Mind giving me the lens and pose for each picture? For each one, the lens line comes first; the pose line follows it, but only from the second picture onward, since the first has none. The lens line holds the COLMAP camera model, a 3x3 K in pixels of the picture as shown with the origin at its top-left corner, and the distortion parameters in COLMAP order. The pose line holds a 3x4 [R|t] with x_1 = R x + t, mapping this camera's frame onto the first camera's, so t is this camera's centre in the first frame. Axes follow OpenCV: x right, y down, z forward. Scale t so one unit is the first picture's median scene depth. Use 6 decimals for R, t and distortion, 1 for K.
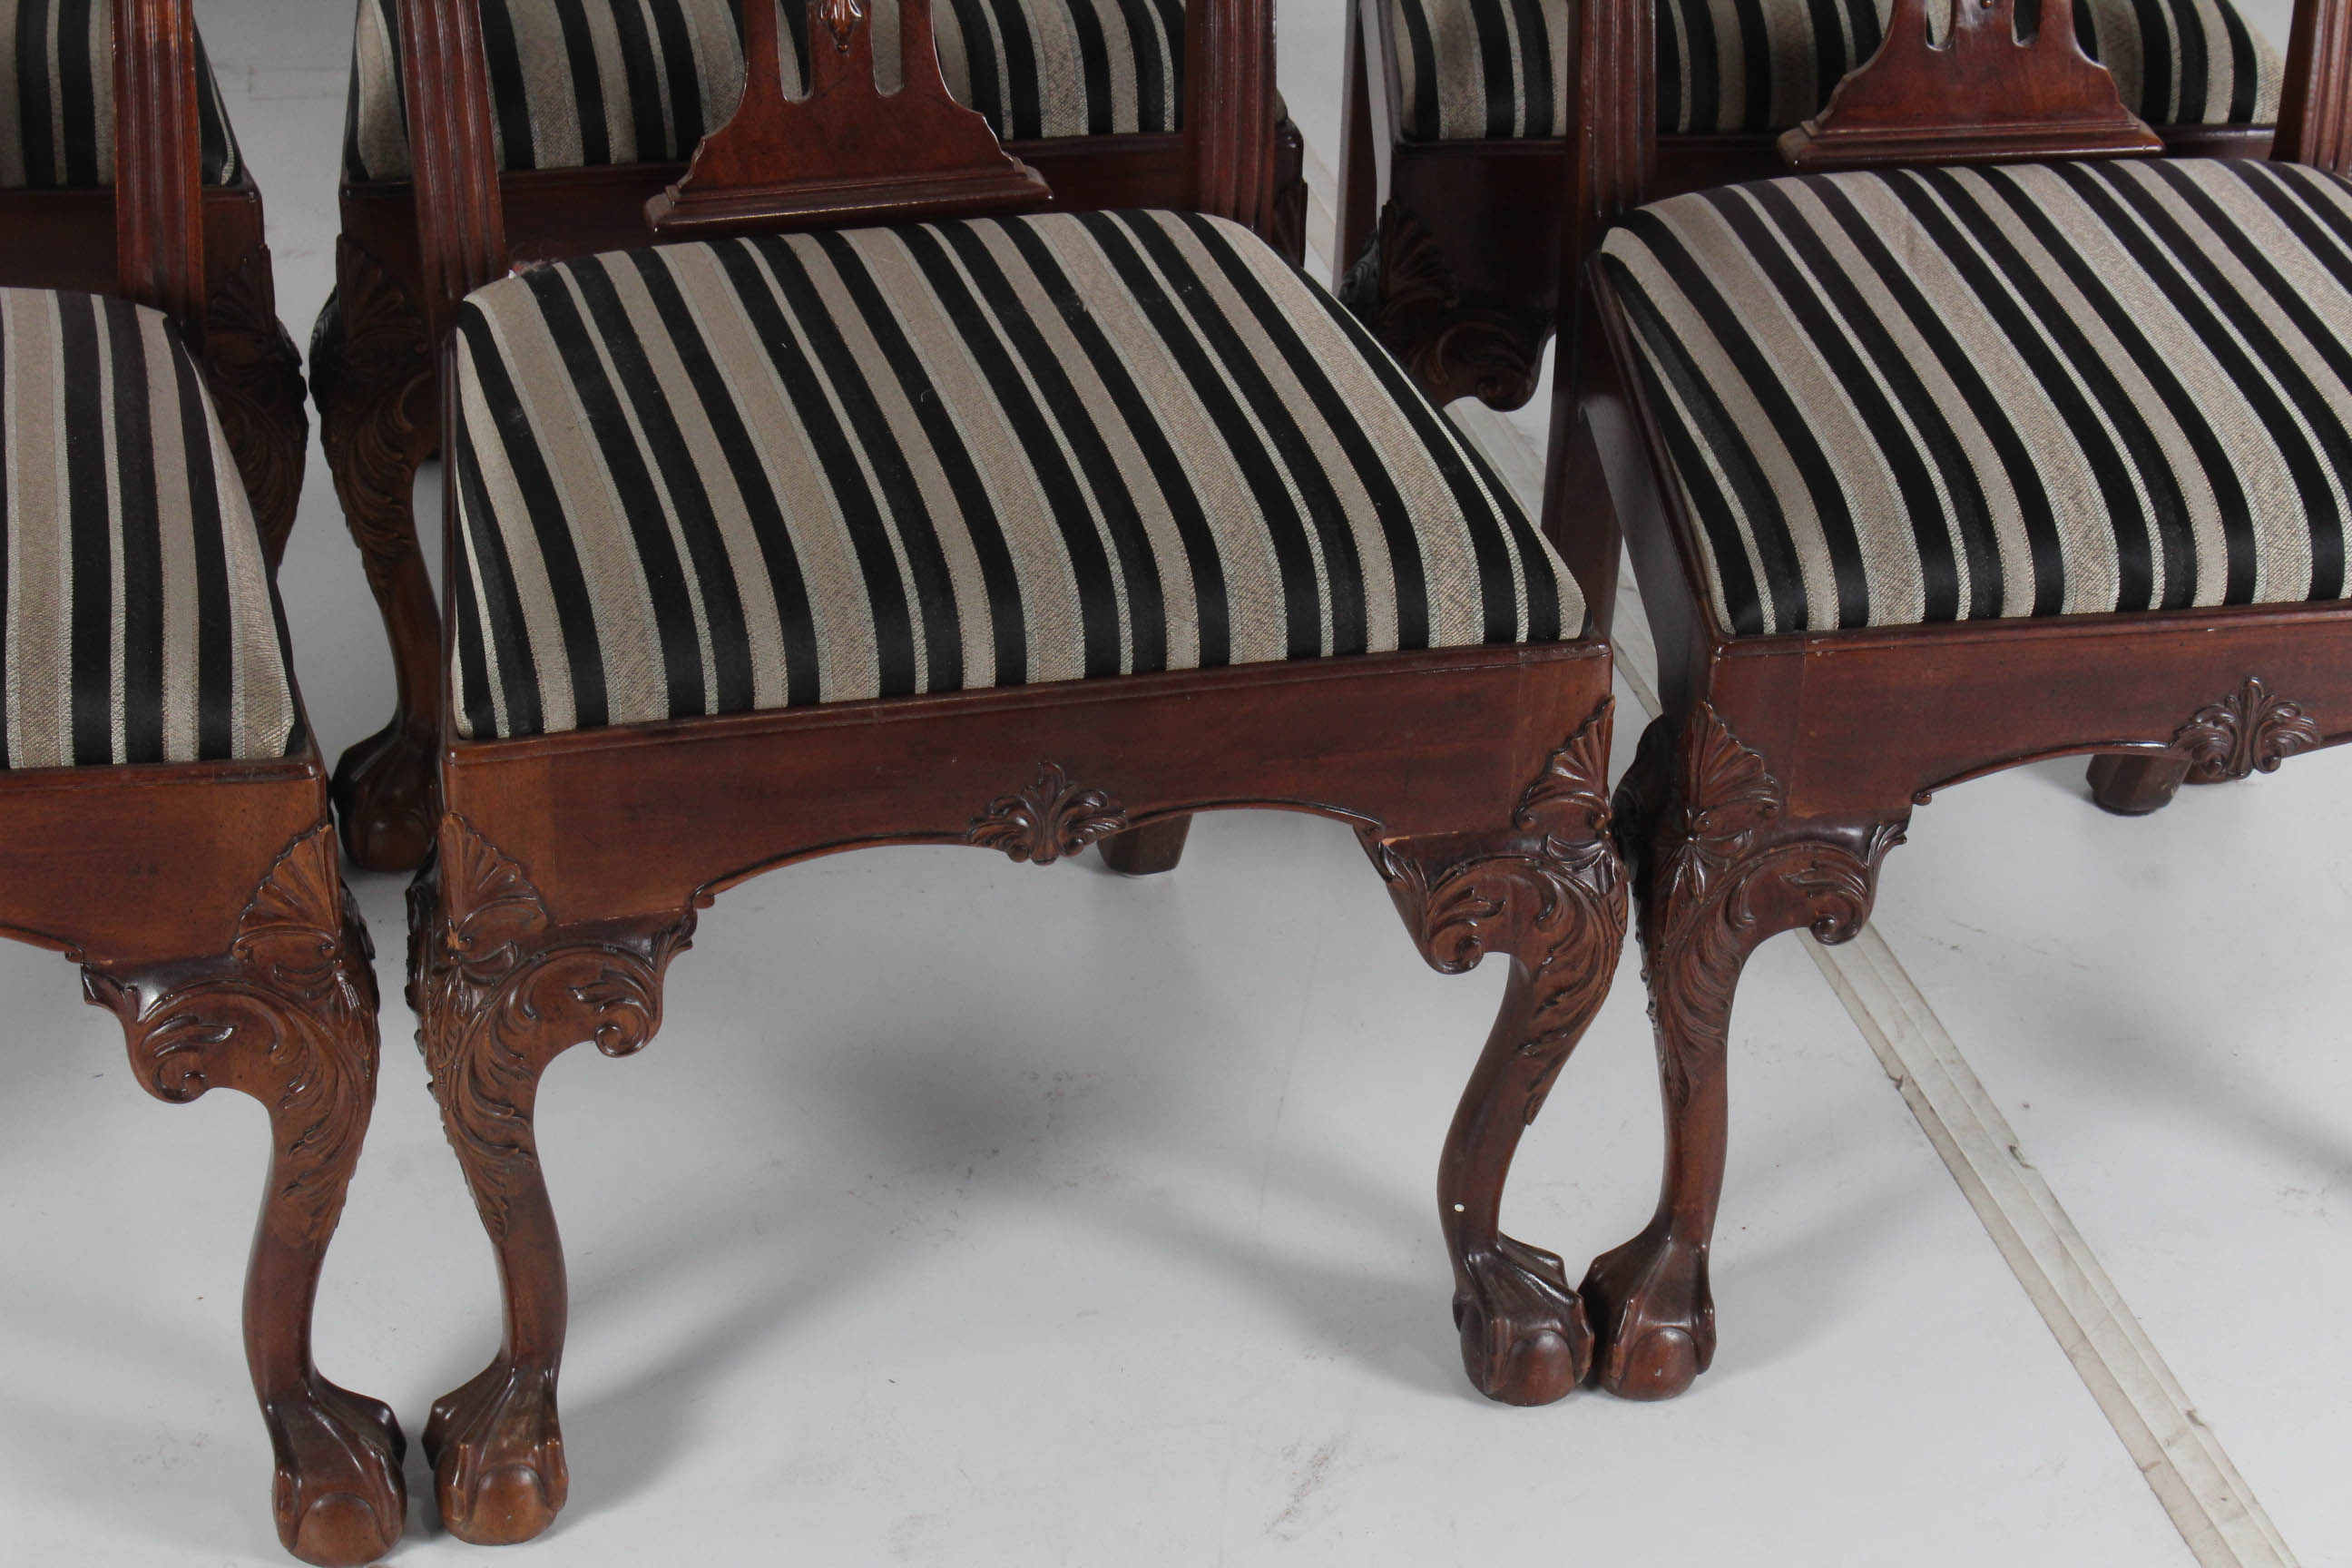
lens RADIAL K [[4976.9, 0, 1169.9], [0, 4976.9, 746.5], [0, 0, 1]] dist [0.031127, 0.261187]
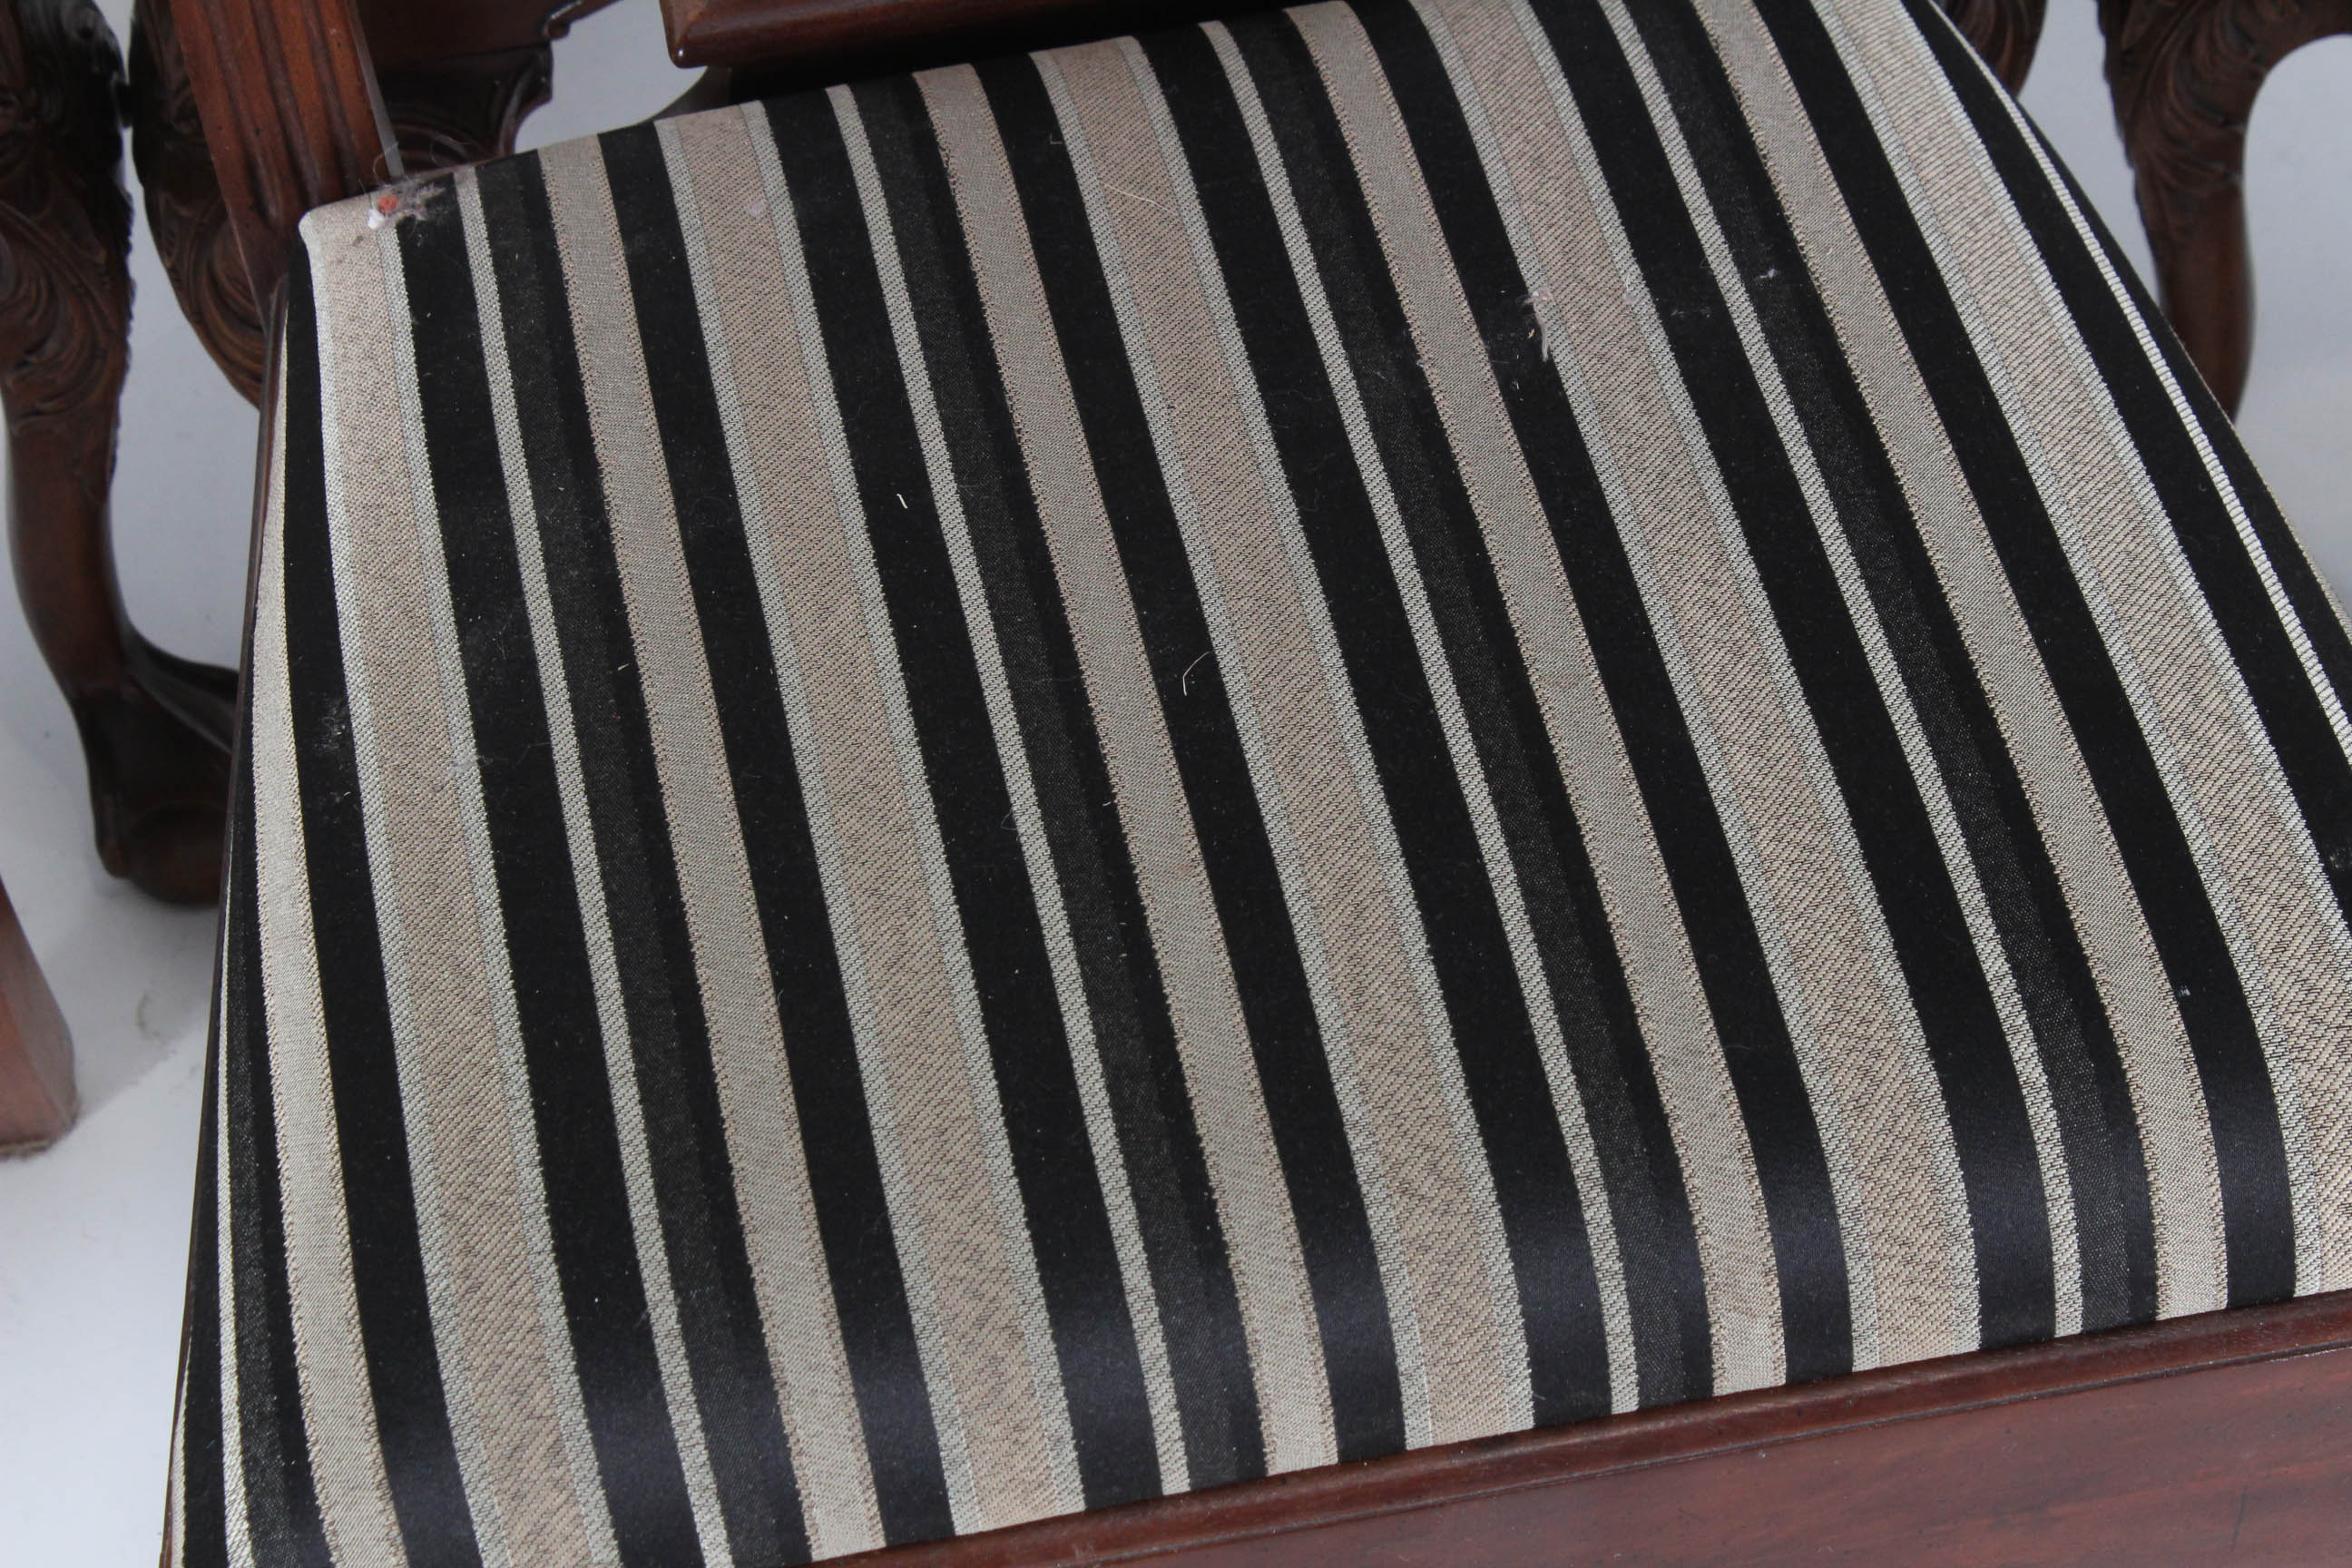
lens RADIAL K [[5612.7, 0, 1184.4], [0, 5612.7, 710.9], [0, 0, 1]] dist [0.082796, -0.162699]
pose [[0.992842, -0.005496, -0.119309, 0.012821], [0.041758, 0.951868, 0.303651, -0.231260], [0.111898, -0.306460, 0.945284, 0.515346]]
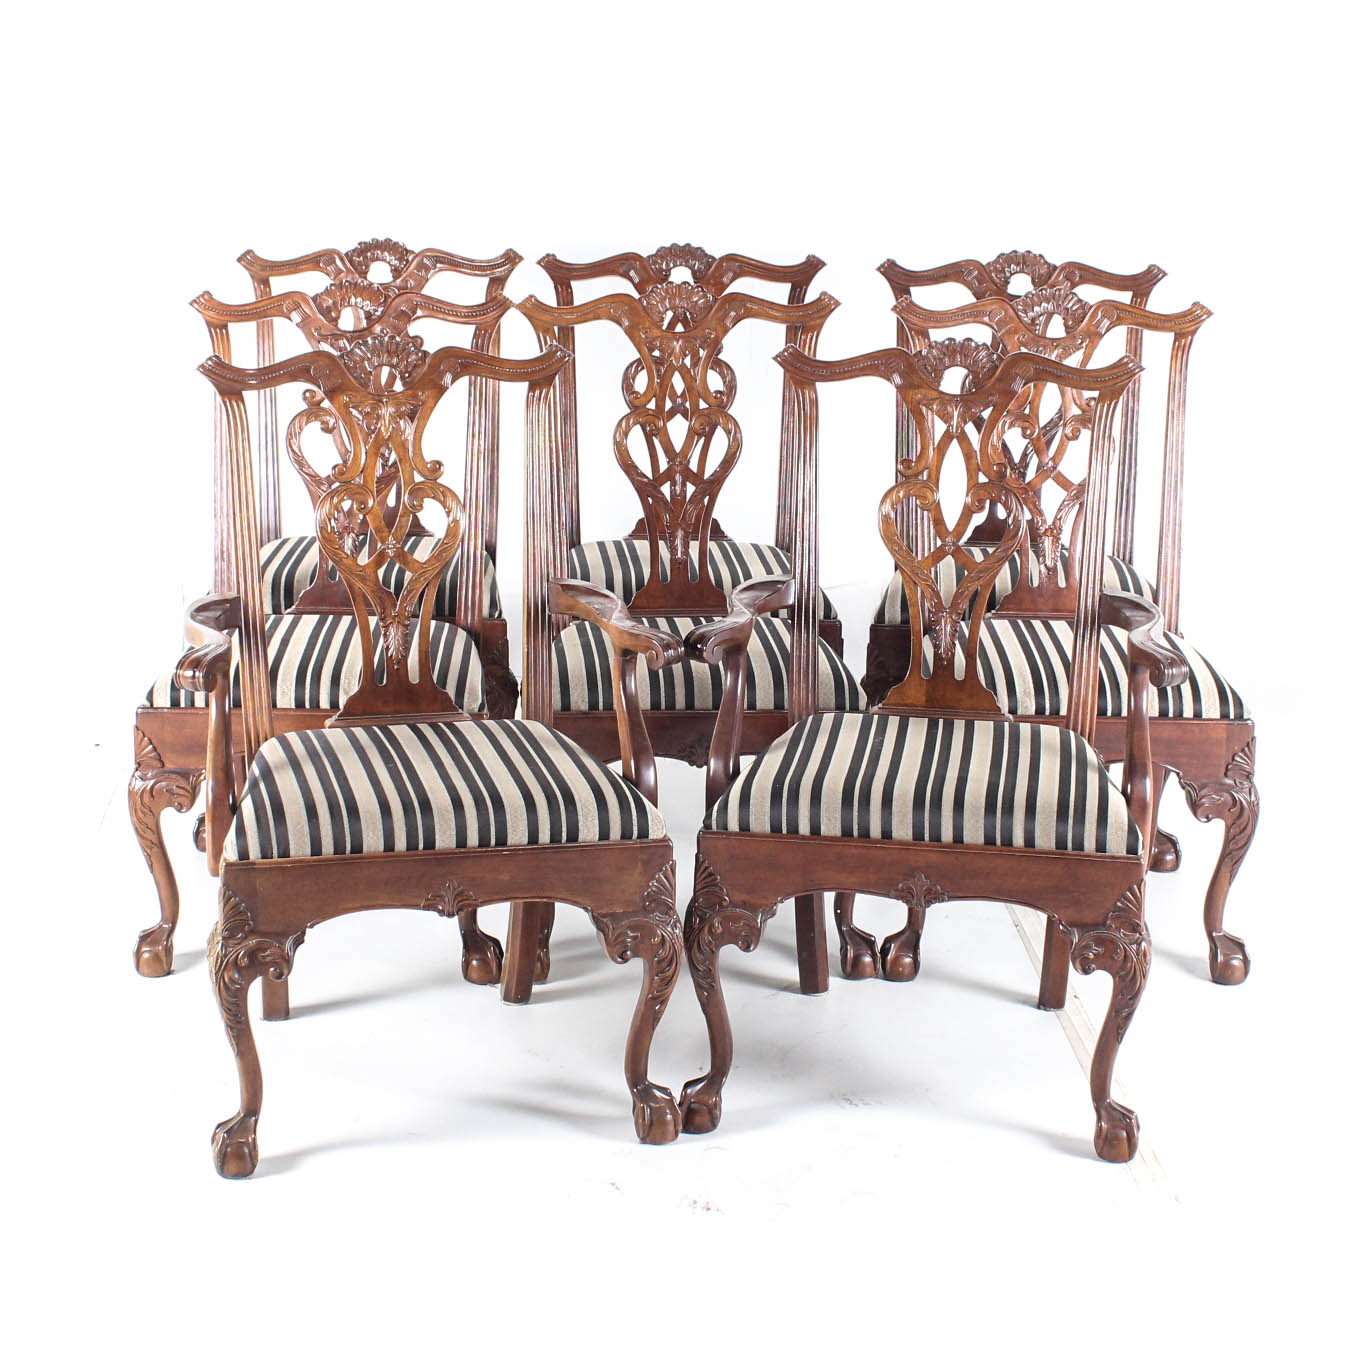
lens RADIAL K [[2921.7, 0, 686.2], [0, 2921.7, 636.1], [0, 0, 1]] dist [-0.082858, 0.161931]
pose [[0.982714, 0.022227, -0.183792, 0.322605], [-0.074058, 0.957069, -0.280238, 0.486099], [0.169673, 0.289005, 0.942171, -0.870425]]
